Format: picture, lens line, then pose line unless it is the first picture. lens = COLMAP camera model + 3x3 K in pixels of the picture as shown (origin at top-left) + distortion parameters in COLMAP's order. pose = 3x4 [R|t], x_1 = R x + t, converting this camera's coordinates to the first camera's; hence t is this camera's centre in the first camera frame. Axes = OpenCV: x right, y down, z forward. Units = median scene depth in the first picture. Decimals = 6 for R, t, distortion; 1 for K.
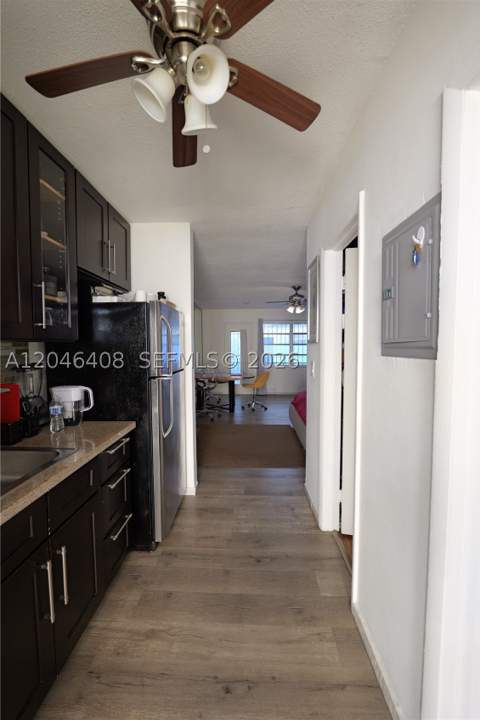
lens RADIAL K [[294.2, 0, 240.0], [0, 294.2, 360.0], [0, 0, 1]] dist [-0.000720, -0.000108]
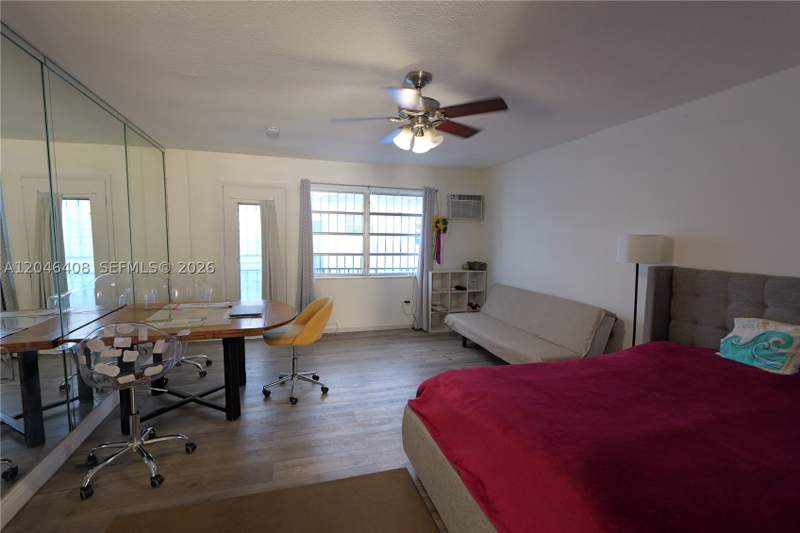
lens RADIAL K [[384.6, 0, 400.0], [0, 384.6, 266.5], [0, 0, 1]] dist [-0.000323, -0.000025]
pose [[0.943924, -0.007104, 0.330086, 0.008061], [-0.004316, 0.999418, 0.033851, -0.020269], [-0.330134, -0.033377, 0.943344, 0.351754]]
